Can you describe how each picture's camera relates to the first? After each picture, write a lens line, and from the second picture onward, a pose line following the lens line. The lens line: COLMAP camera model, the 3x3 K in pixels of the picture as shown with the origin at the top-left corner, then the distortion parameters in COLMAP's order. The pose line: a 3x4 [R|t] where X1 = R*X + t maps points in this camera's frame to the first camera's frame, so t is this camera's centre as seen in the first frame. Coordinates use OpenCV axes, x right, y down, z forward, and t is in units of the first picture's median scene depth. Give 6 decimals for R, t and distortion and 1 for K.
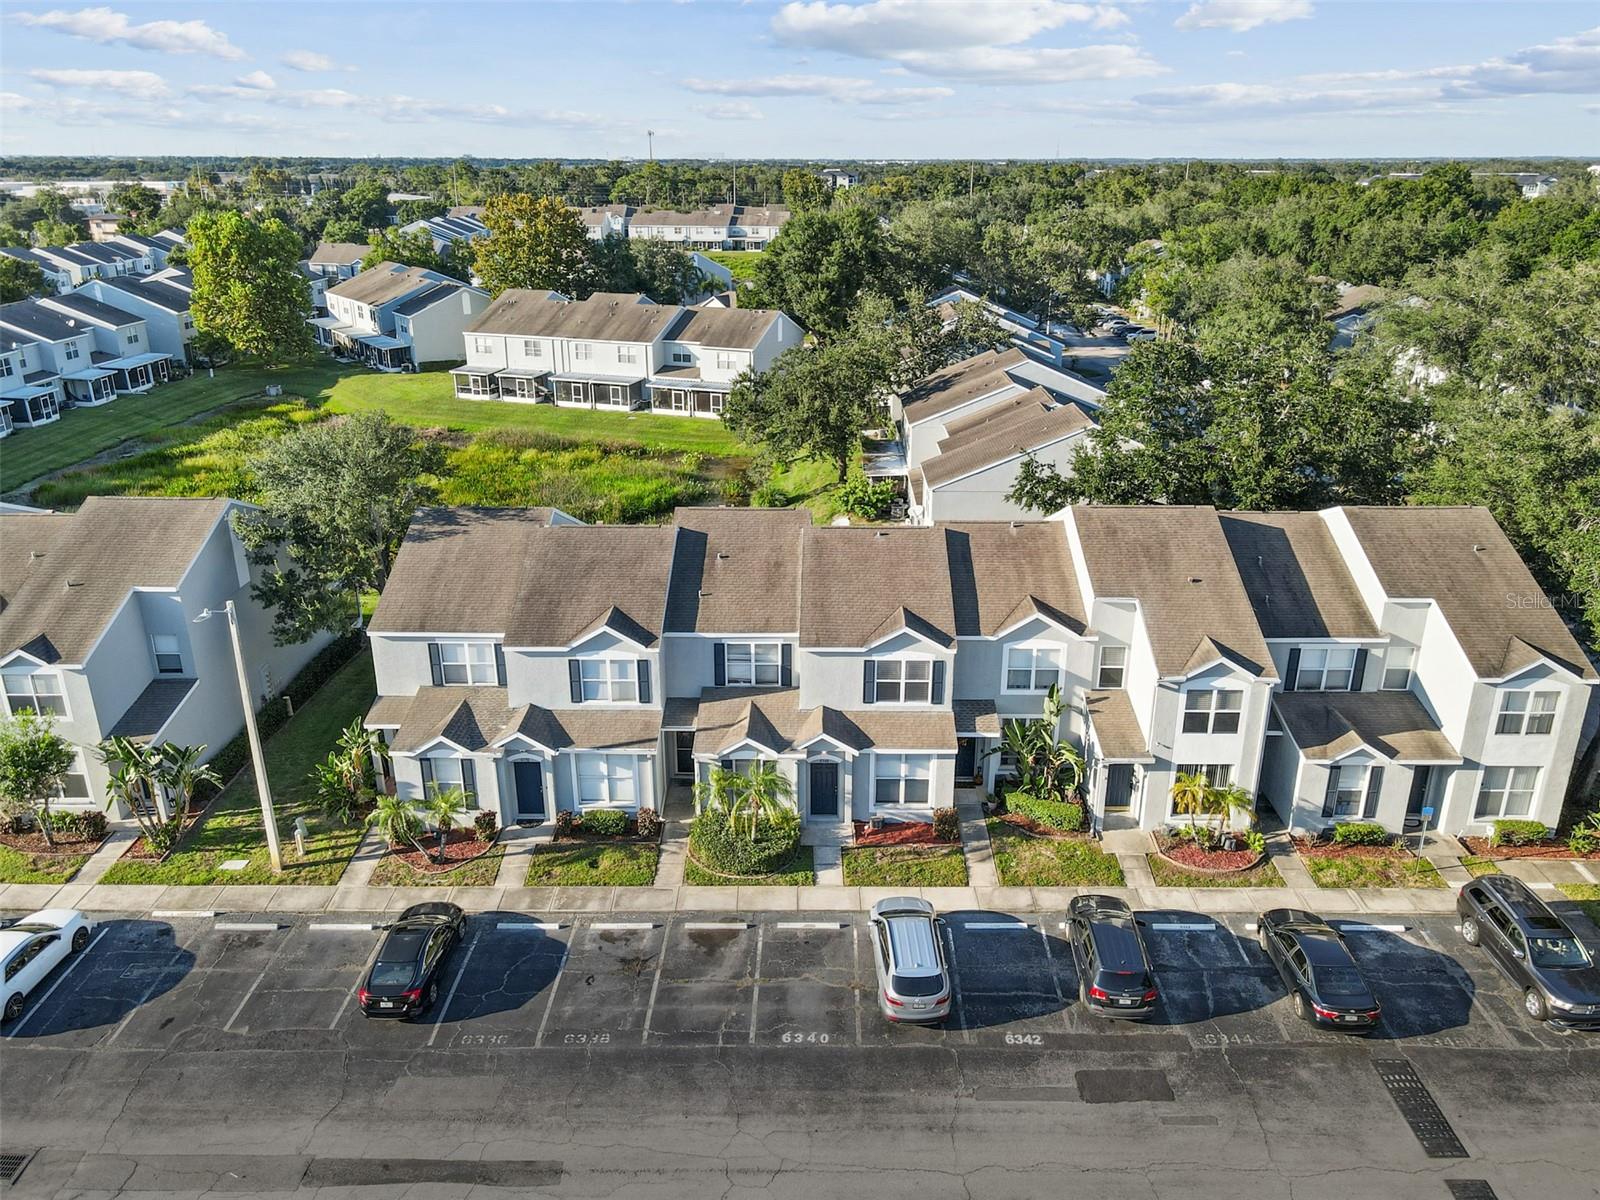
lens RADIAL K [[1183.0, 0, 810.8], [0, 1183.0, 601.4], [0, 0, 1]] dist [0.002147, 0.036853]
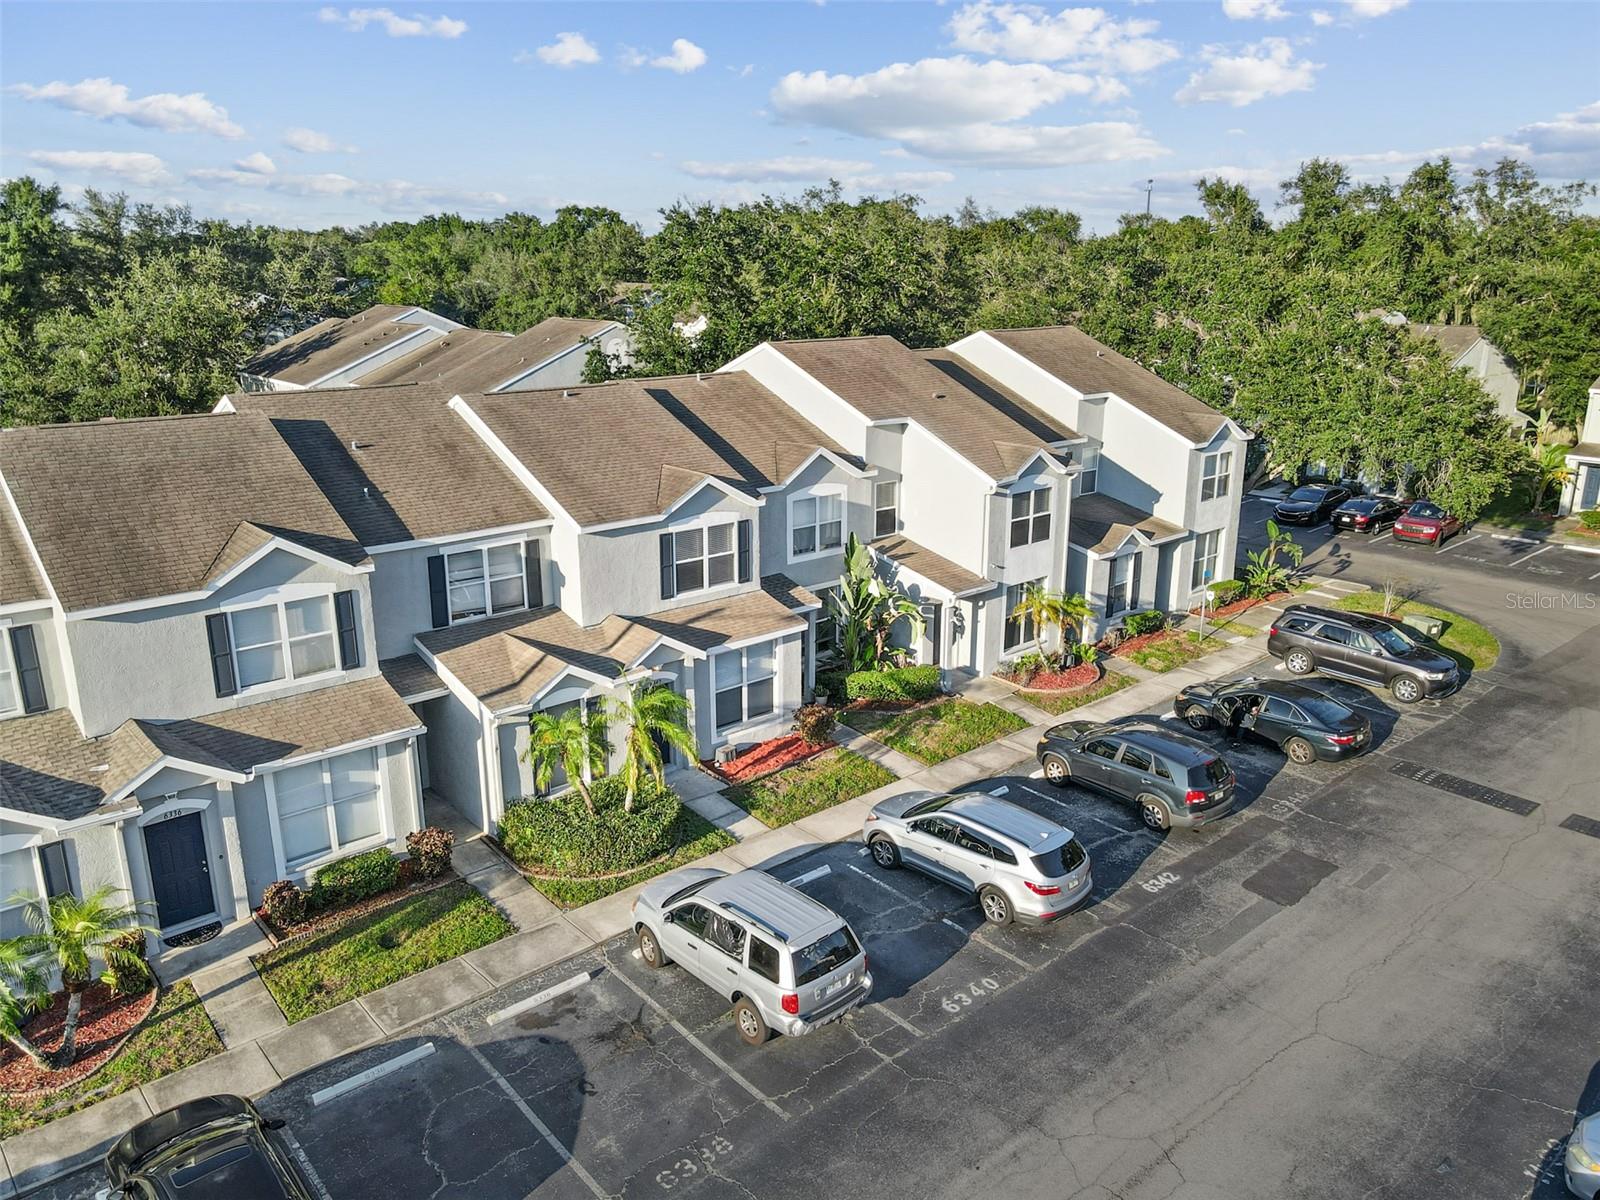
lens RADIAL K [[1183.0, 0, 810.8], [0, 1183.0, 601.4], [0, 0, 1]] dist [0.002147, 0.036853]
pose [[0.742100, -0.182942, 0.644840, -0.353690], [0.233398, 0.972354, 0.007258, 0.105148], [-0.628341, 0.145118, 0.764283, 0.414918]]
